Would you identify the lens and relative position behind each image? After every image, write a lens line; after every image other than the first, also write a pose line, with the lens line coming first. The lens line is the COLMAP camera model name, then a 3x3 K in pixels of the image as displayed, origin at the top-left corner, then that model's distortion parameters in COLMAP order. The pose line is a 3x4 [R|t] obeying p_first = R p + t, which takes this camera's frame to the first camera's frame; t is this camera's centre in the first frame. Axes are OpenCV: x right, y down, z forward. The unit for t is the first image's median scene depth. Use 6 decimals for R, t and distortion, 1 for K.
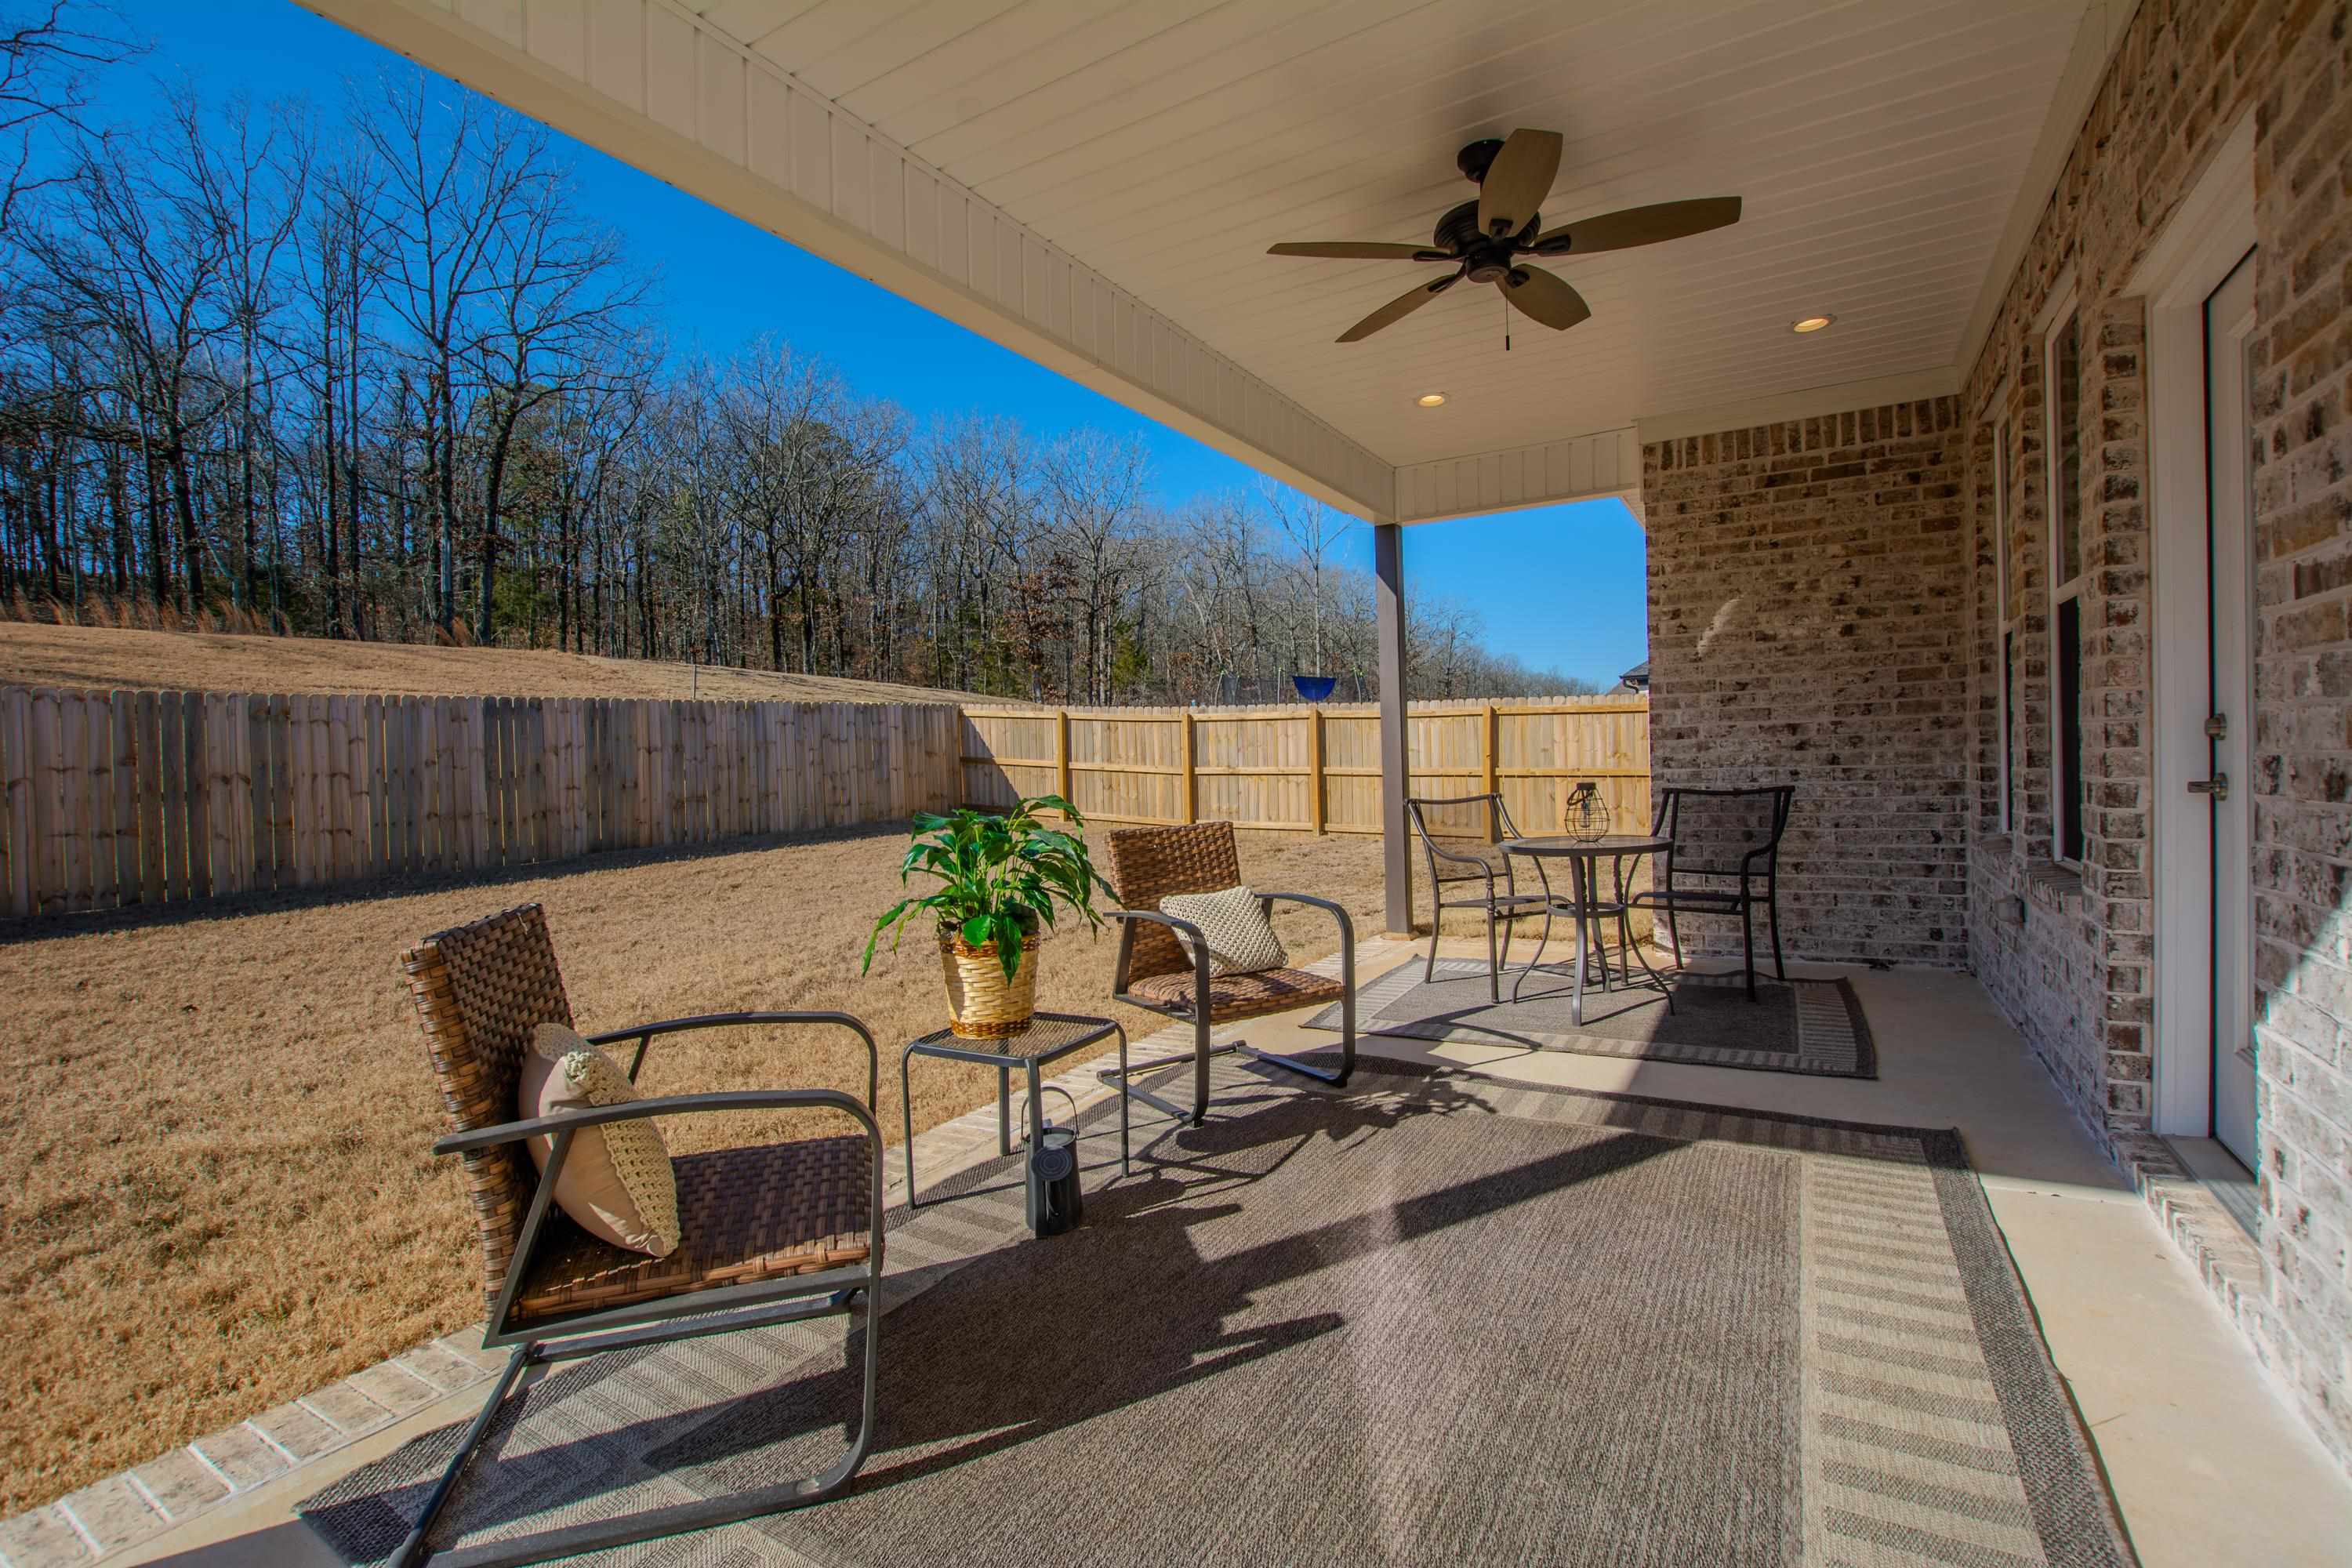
lens RADIAL K [[1046.9, 0, 1191.1], [0, 1046.9, 768.5], [0, 0, 1]] dist [-0.001790, -0.001818]
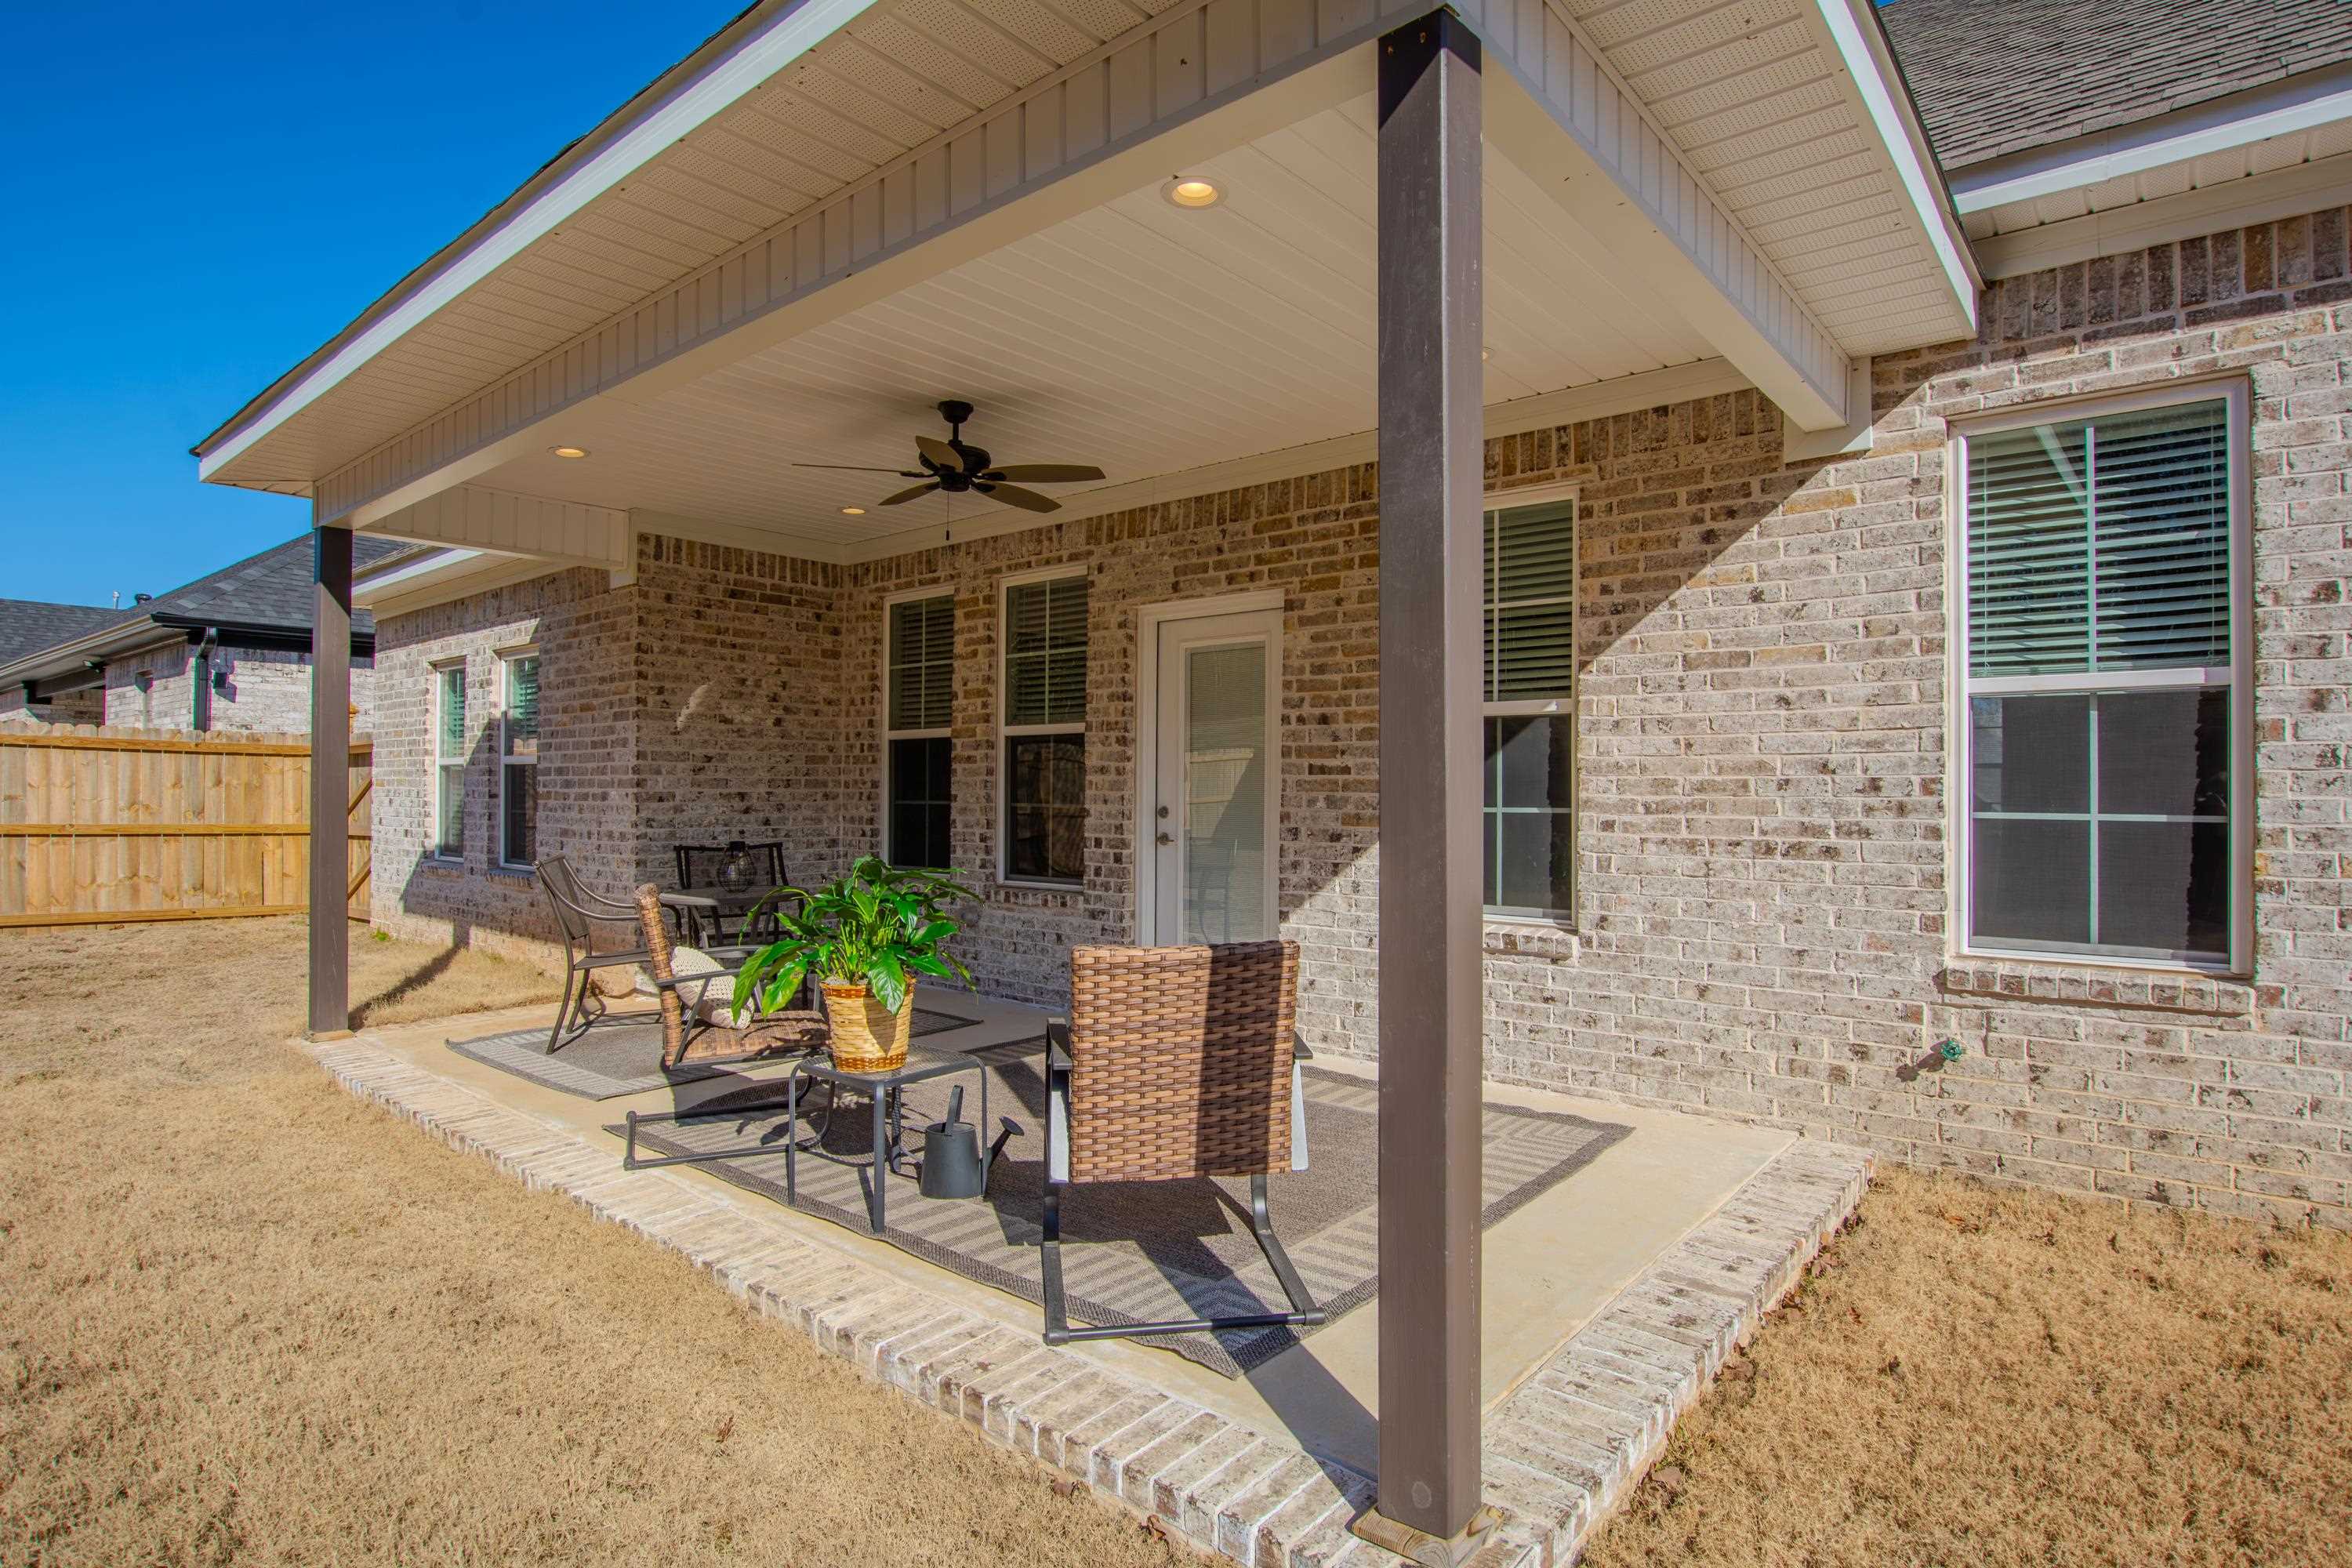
lens RADIAL K [[1187.3, 0, 1182.8], [0, 1187.3, 792.7], [0, 0, 1]] dist [-0.026036, 0.000824]
pose [[0.195249, 0.028489, 0.980340, -0.696839], [-0.002776, 0.999590, -0.028495, -0.003773], [-0.980750, 0.002842, 0.195248, 0.214819]]
